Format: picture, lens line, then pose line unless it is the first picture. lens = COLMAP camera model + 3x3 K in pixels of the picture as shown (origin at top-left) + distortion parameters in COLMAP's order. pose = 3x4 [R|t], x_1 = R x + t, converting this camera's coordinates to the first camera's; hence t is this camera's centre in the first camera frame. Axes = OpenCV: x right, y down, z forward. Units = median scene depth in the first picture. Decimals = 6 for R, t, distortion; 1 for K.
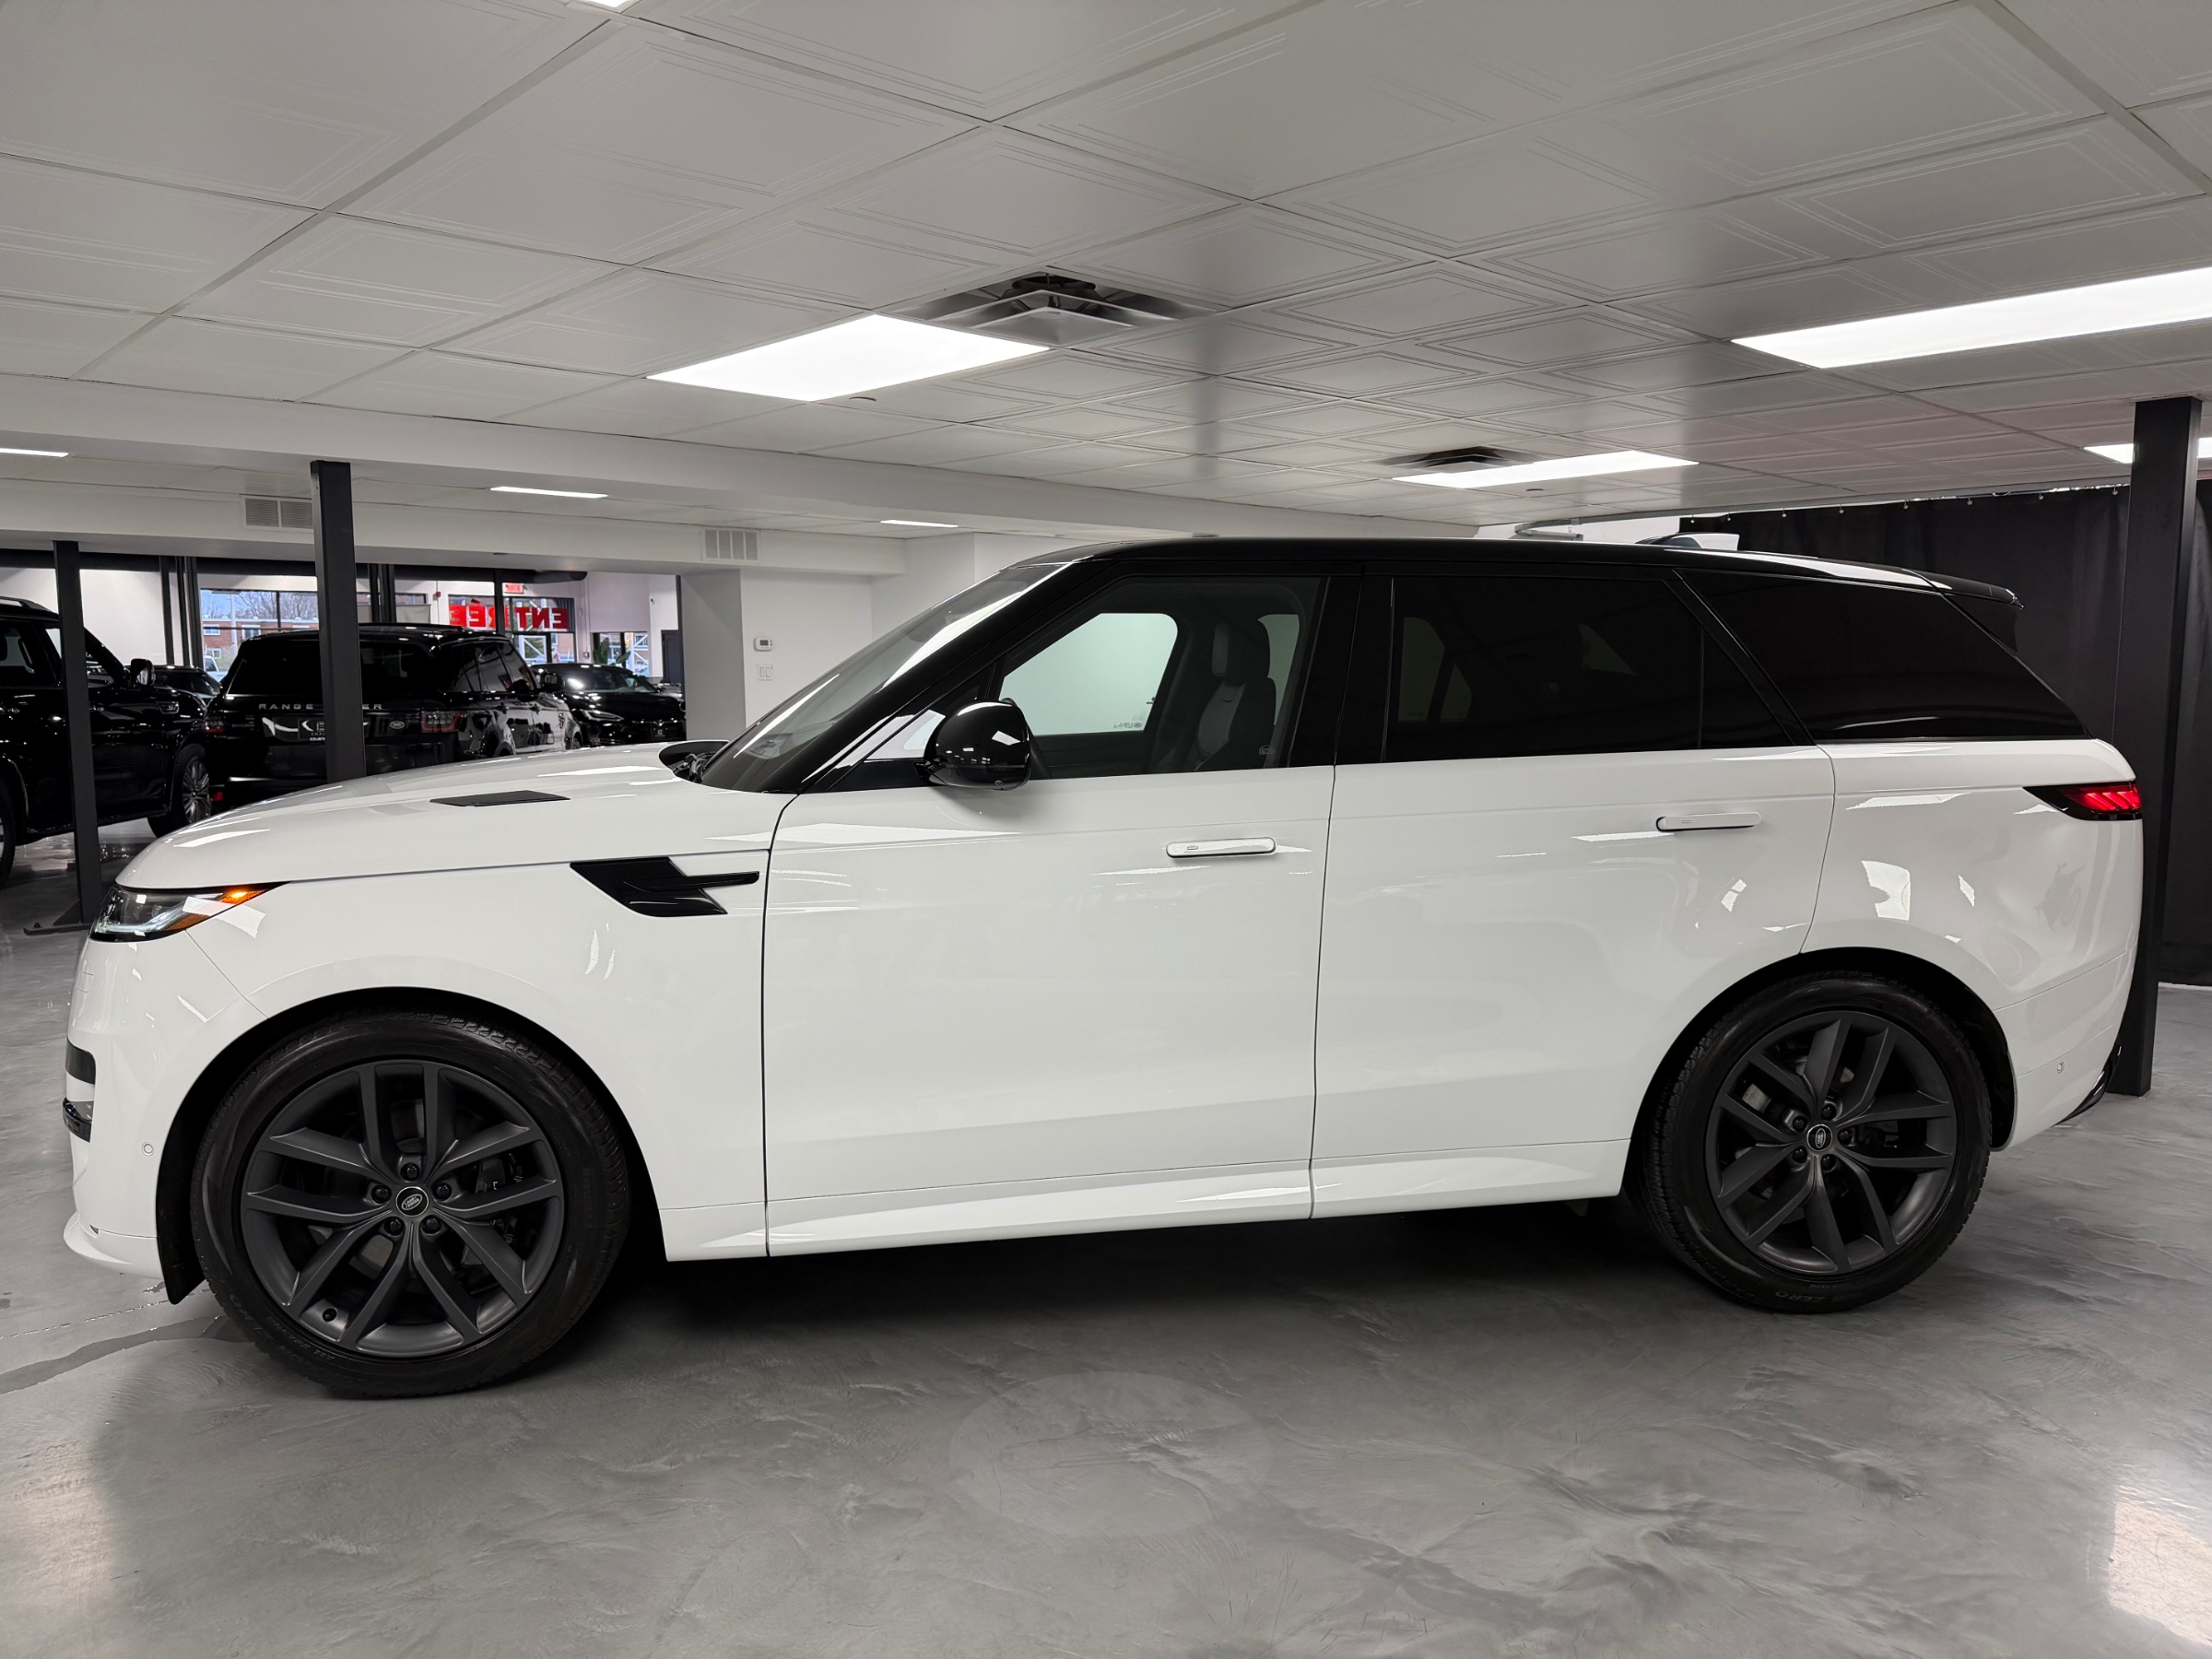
lens RADIAL K [[1570.1, 0, 1106.0], [0, 1570.1, 829.5], [0, 0, 1]] dist [0.094475, -0.142524]
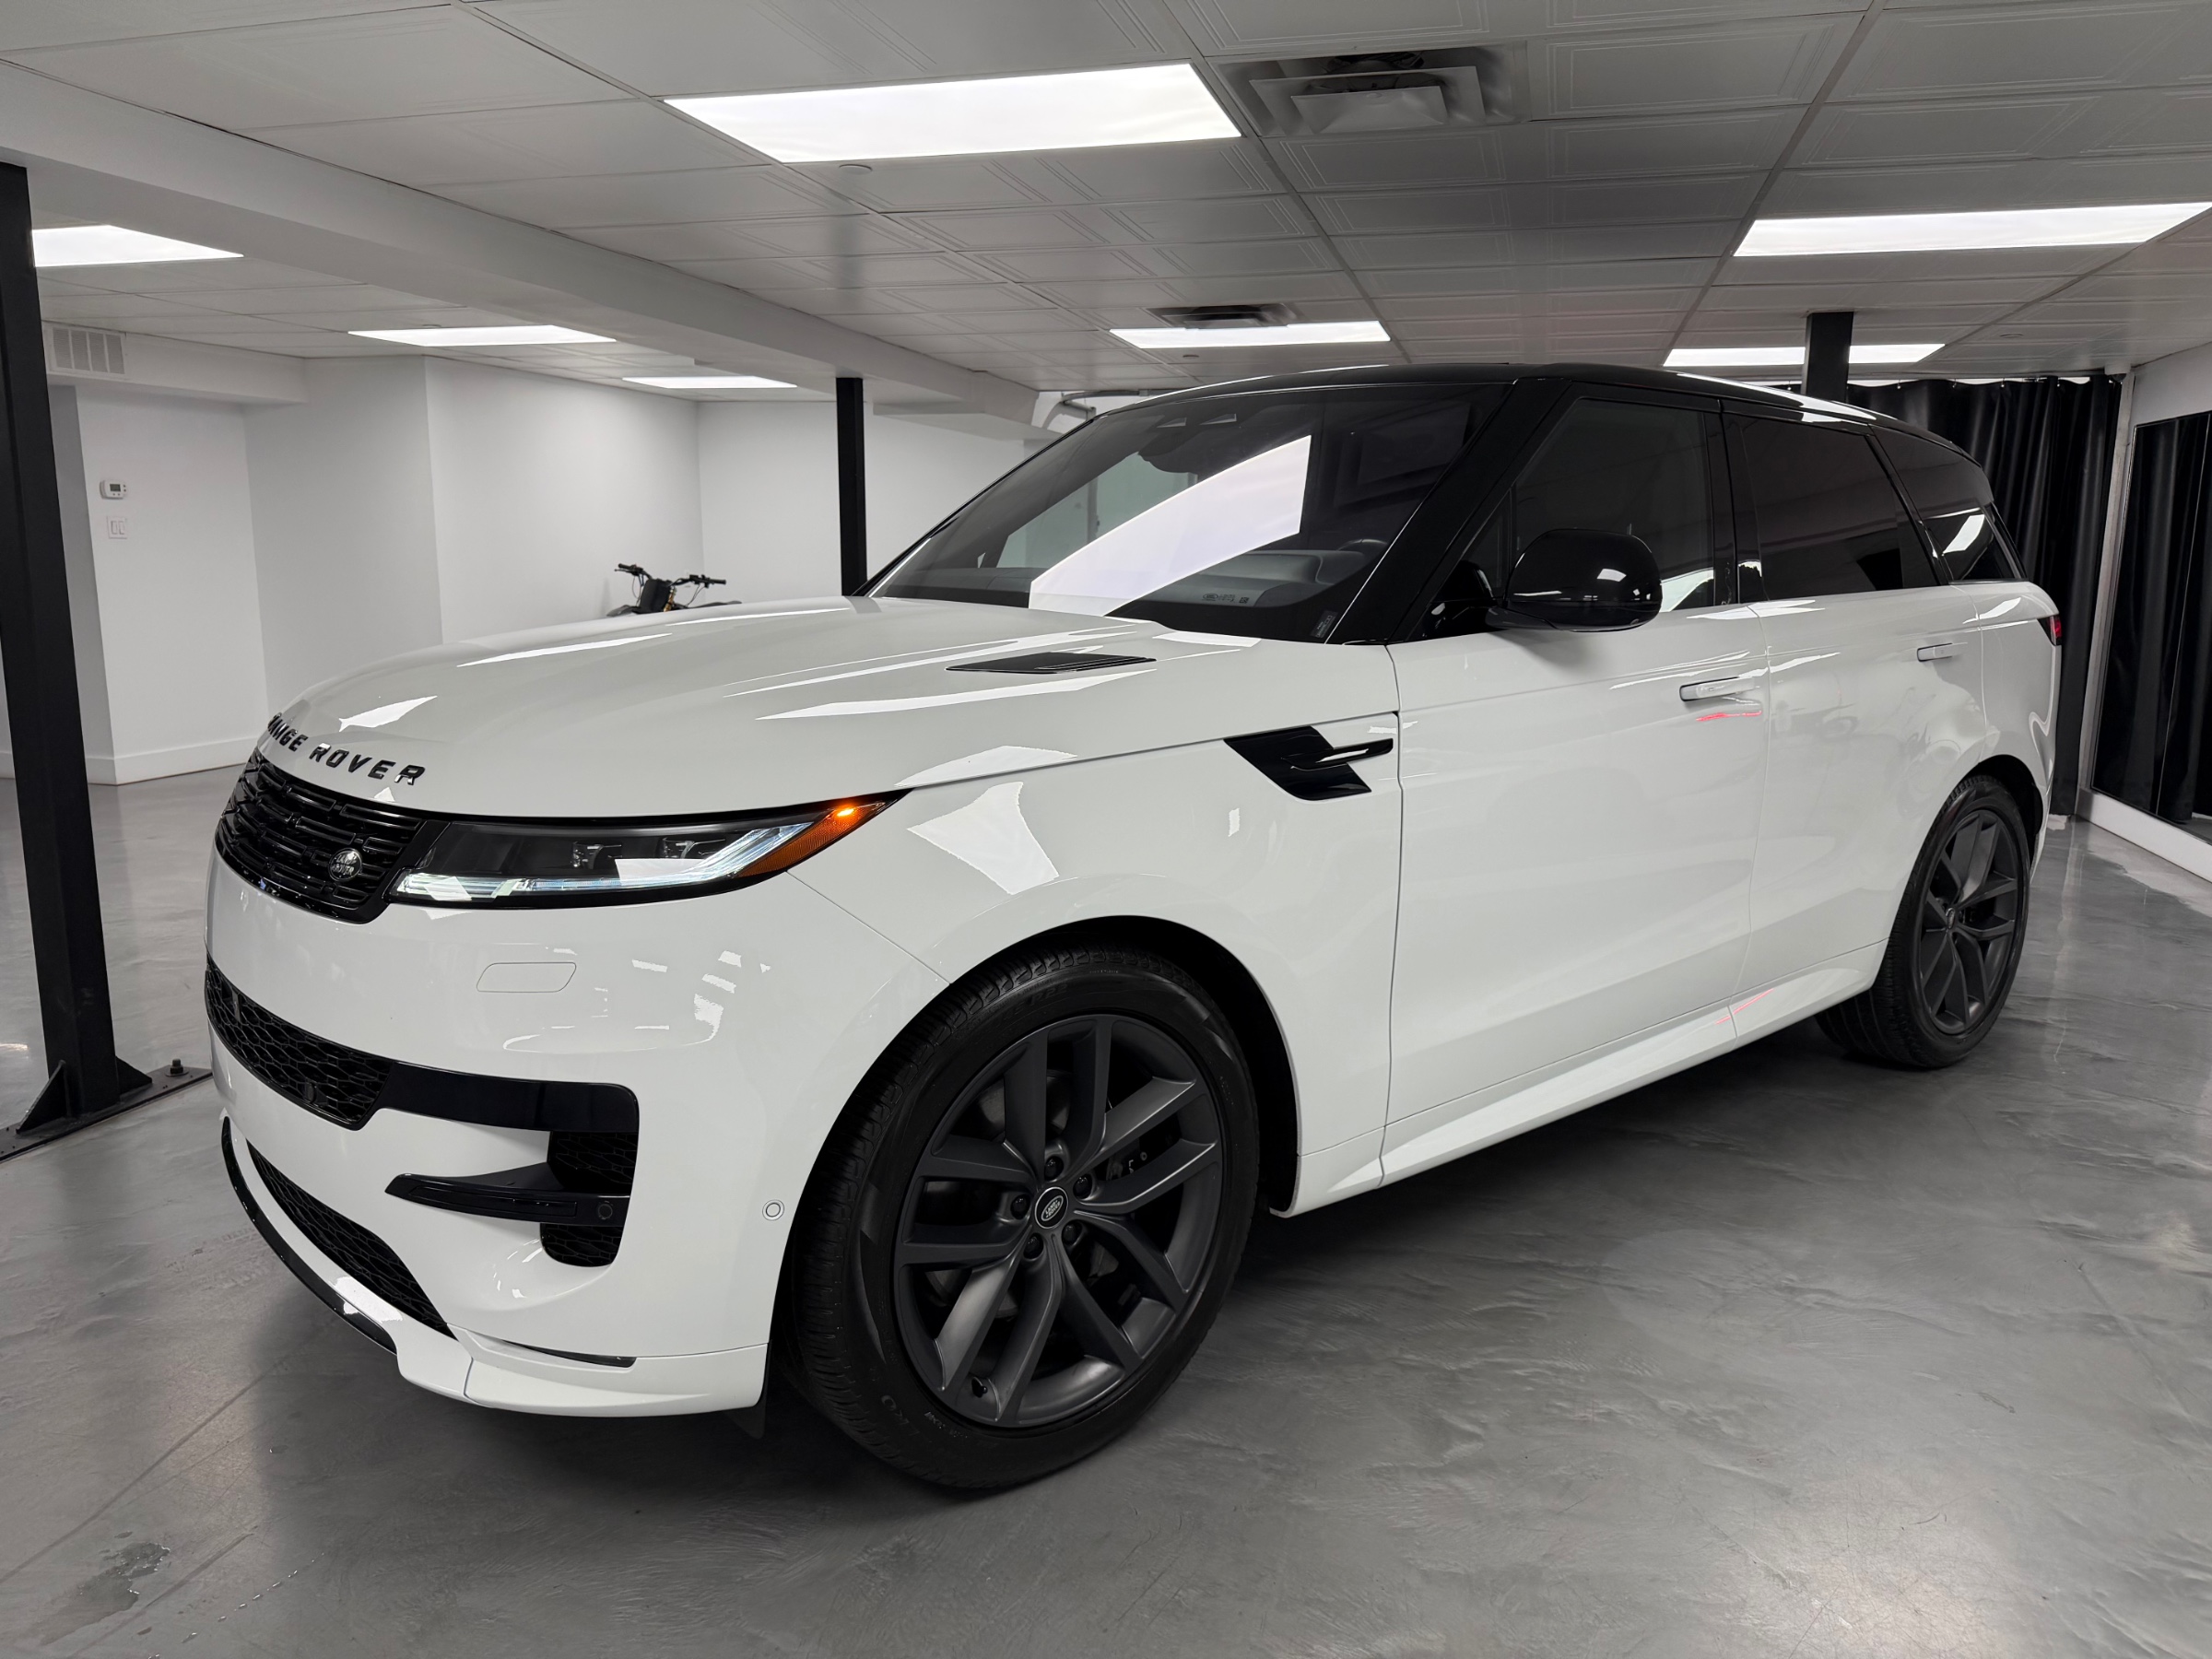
lens RADIAL K [[1570.1, 0, 1106.0], [0, 1570.1, 829.5], [0, 0, 1]] dist [0.094475, -0.142524]
pose [[0.844641, -0.083350, 0.528805, -0.787665], [0.045086, 0.995371, 0.084877, -0.002813], [-0.533432, -0.047849, 0.844489, 0.375426]]
